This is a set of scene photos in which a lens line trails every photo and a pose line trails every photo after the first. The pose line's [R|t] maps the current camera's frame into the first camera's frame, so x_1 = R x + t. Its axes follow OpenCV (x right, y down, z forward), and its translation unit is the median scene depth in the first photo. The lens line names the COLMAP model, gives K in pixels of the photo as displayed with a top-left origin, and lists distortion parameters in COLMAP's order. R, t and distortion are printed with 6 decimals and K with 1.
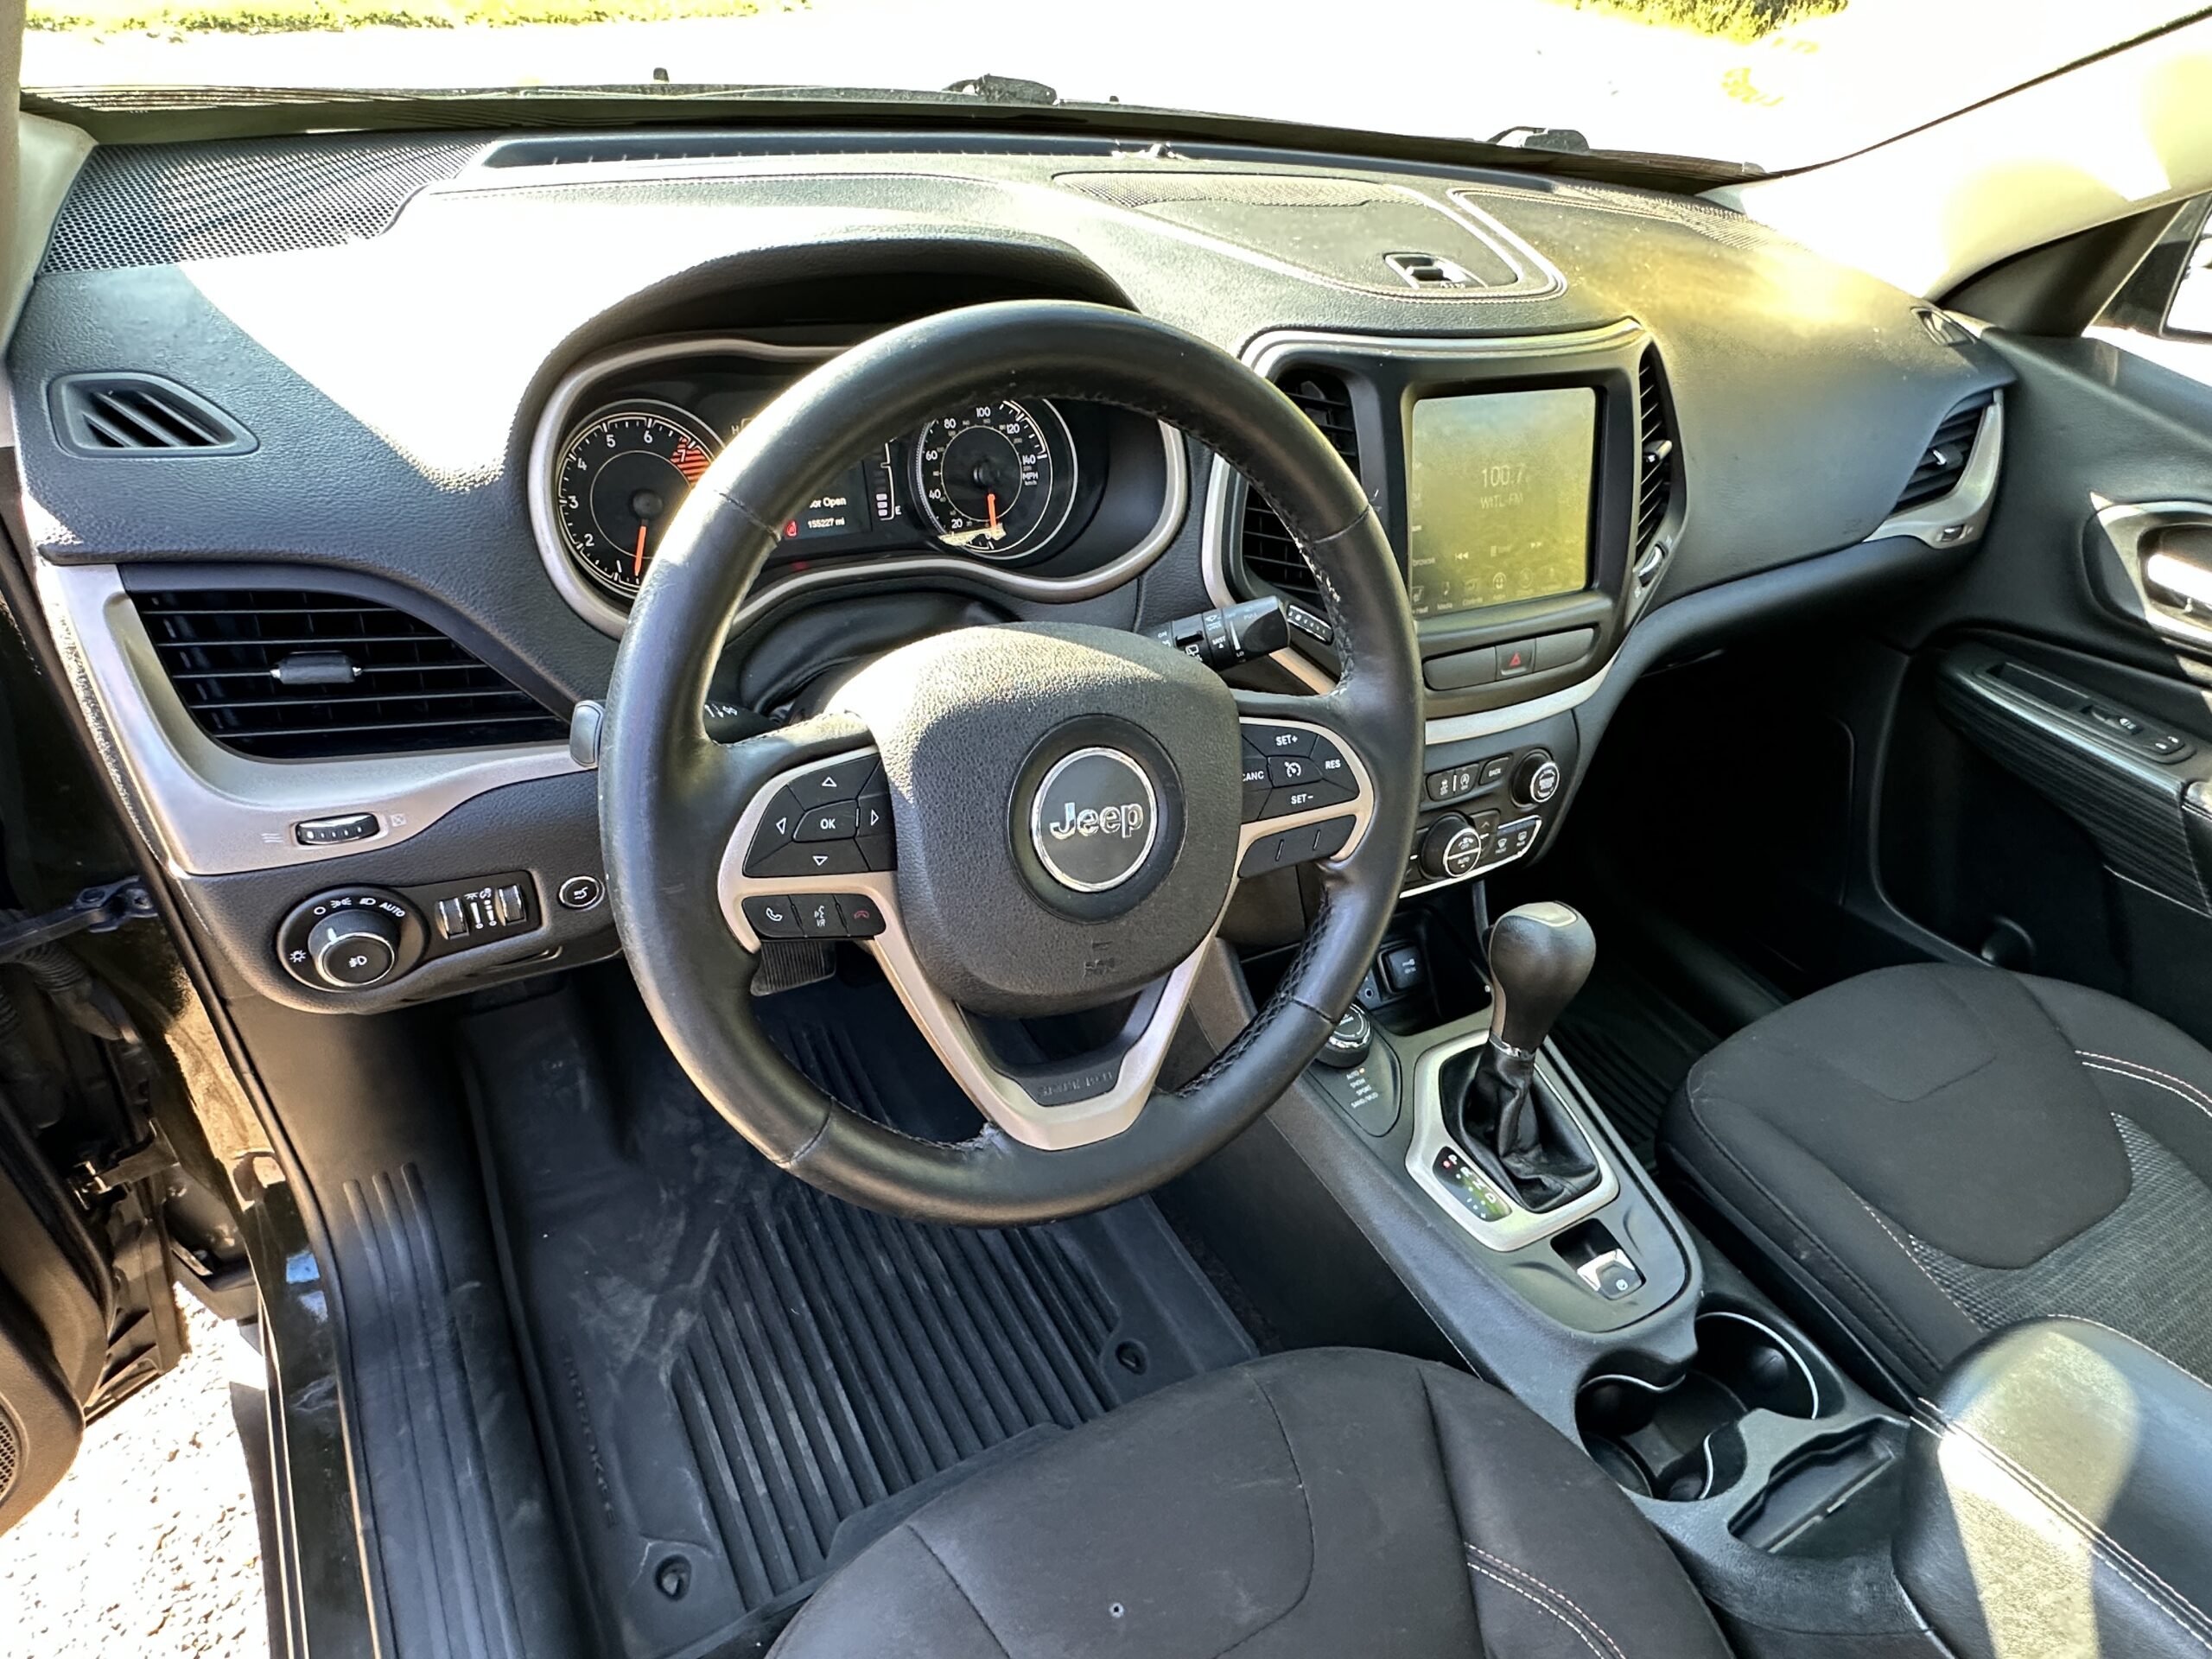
lens RADIAL K [[1186.6, 0, 1107.6], [0, 1186.6, 870.4], [0, 0, 1]] dist [0.000710, 0.000282]
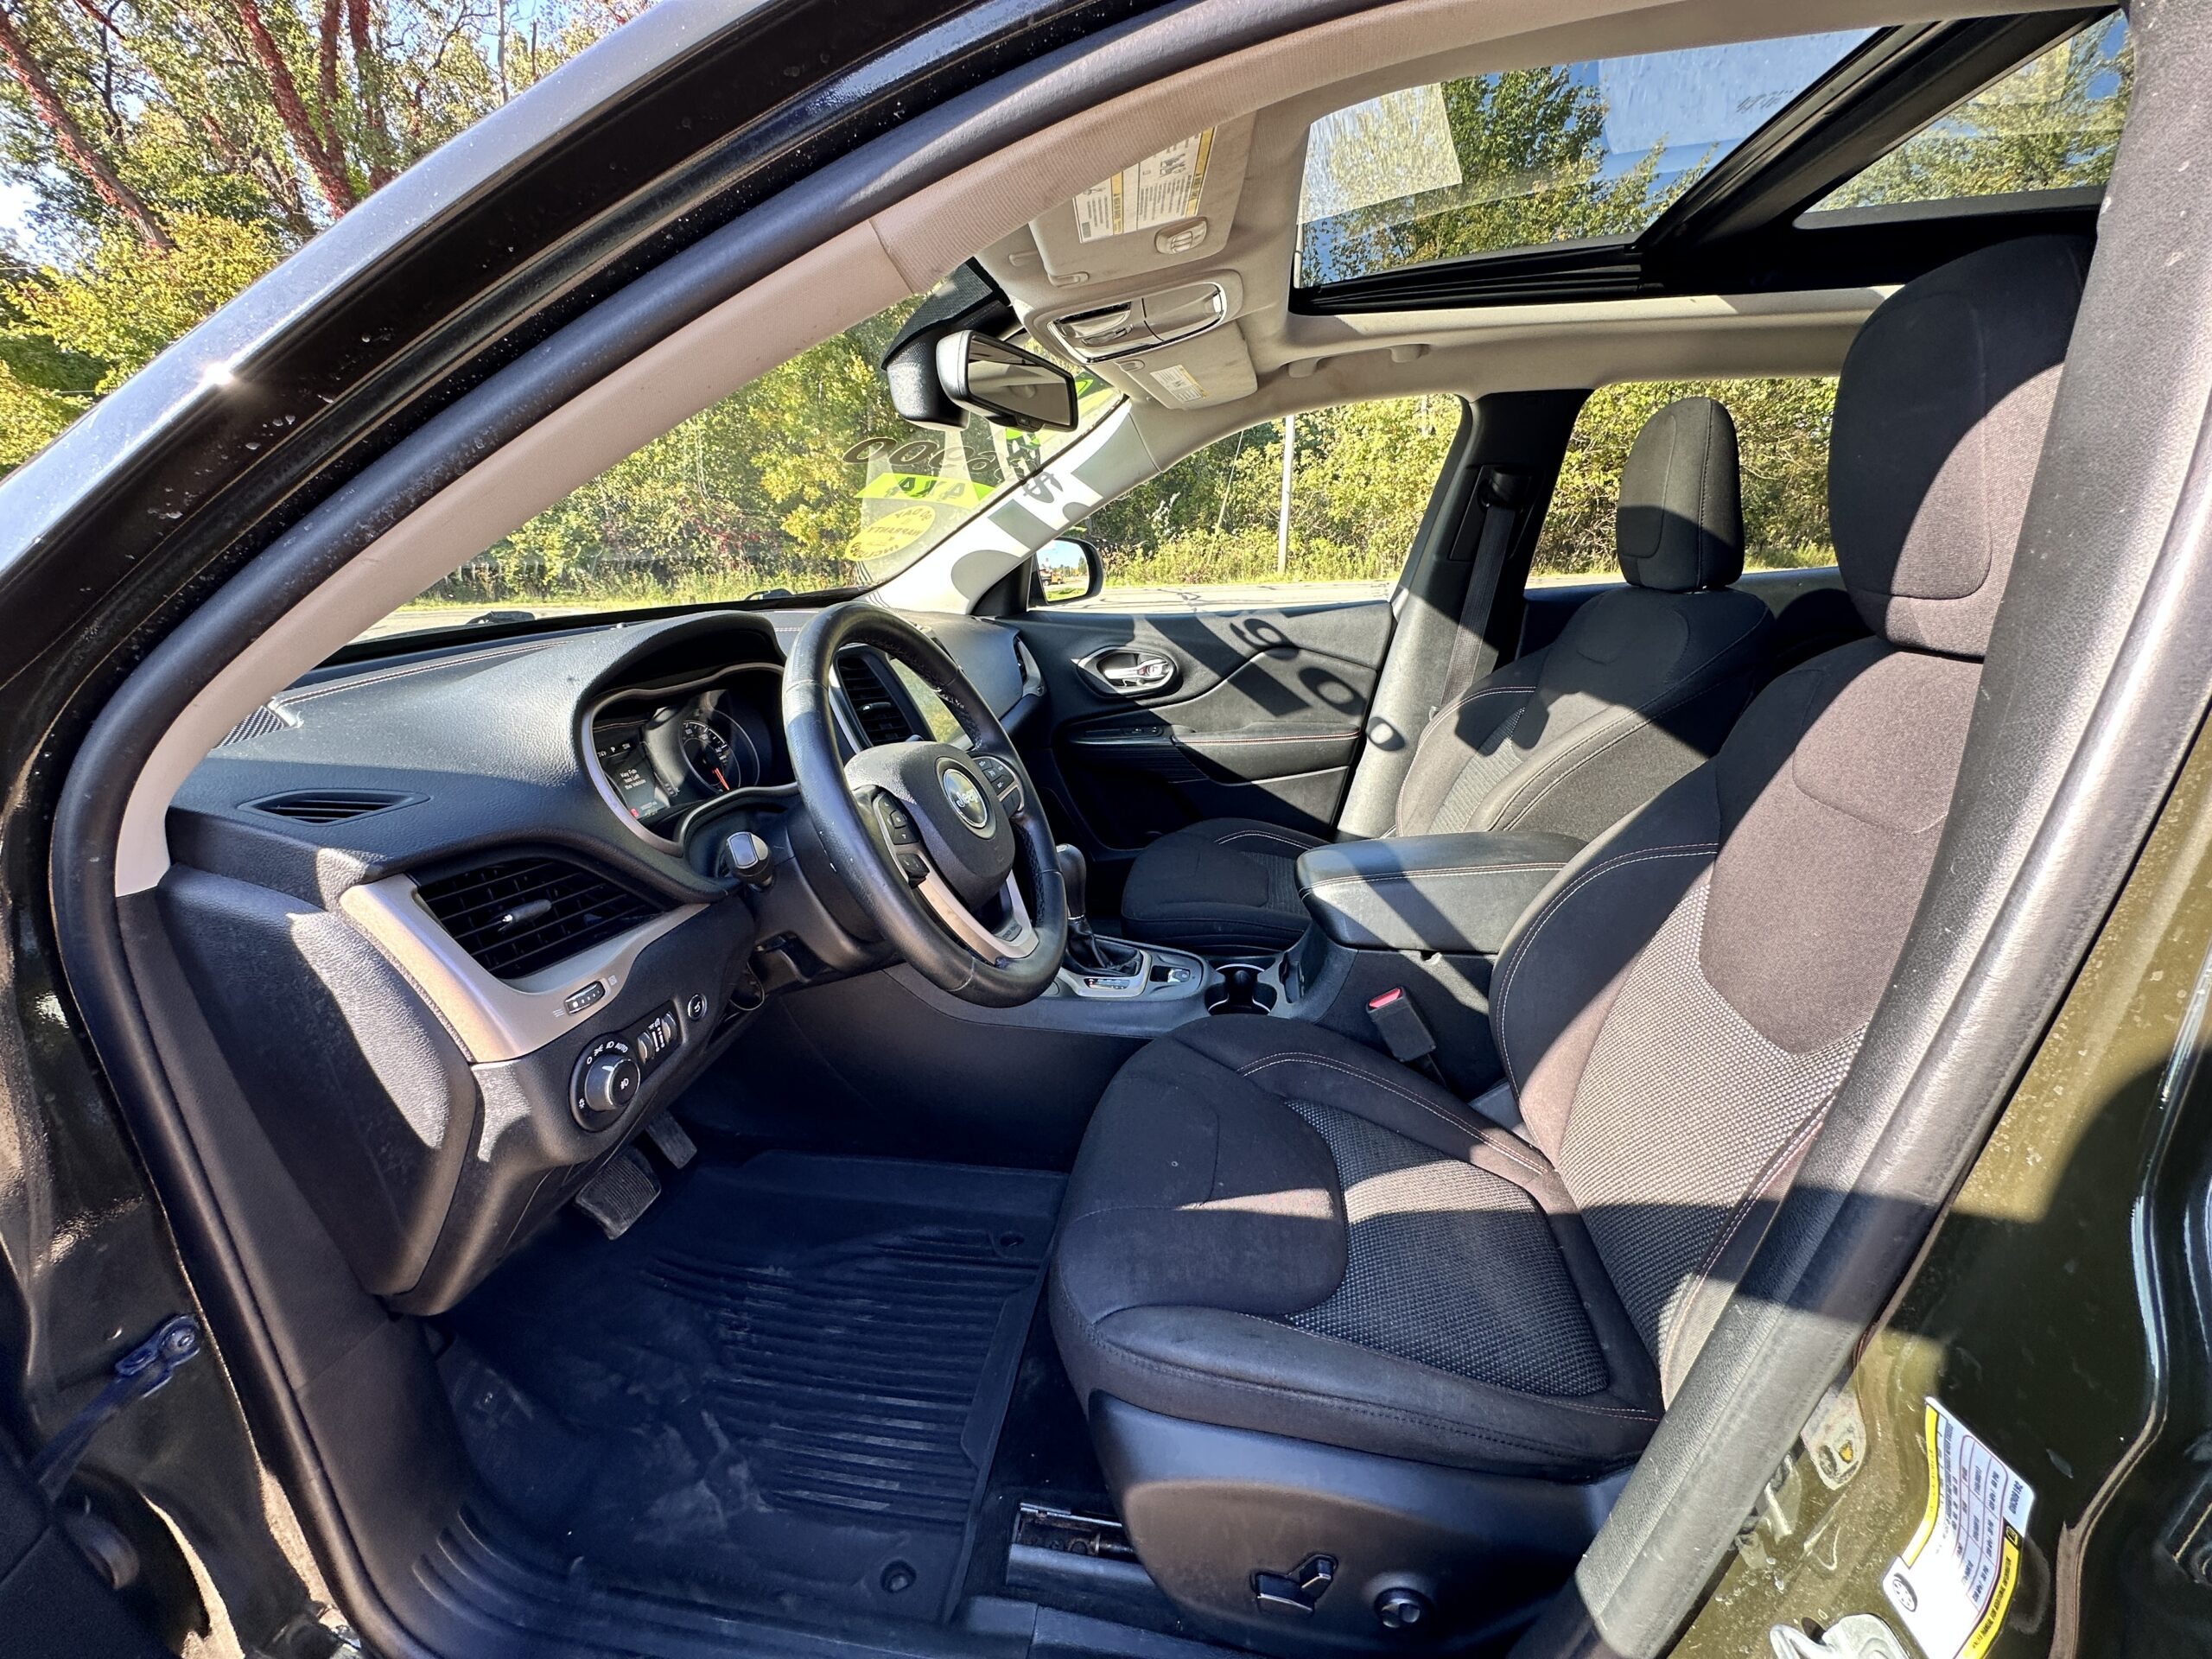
lens RADIAL K [[896.8, 0, 1034.4], [0, 896.8, 824.8], [0, 0, 1]] dist [-0.000209, -0.000018]
pose [[0.647870, -0.350032, 0.676566, -0.575895], [0.577021, 0.805345, -0.135889, 0.158797], [-0.497303, 0.478432, 0.723735, -0.112022]]
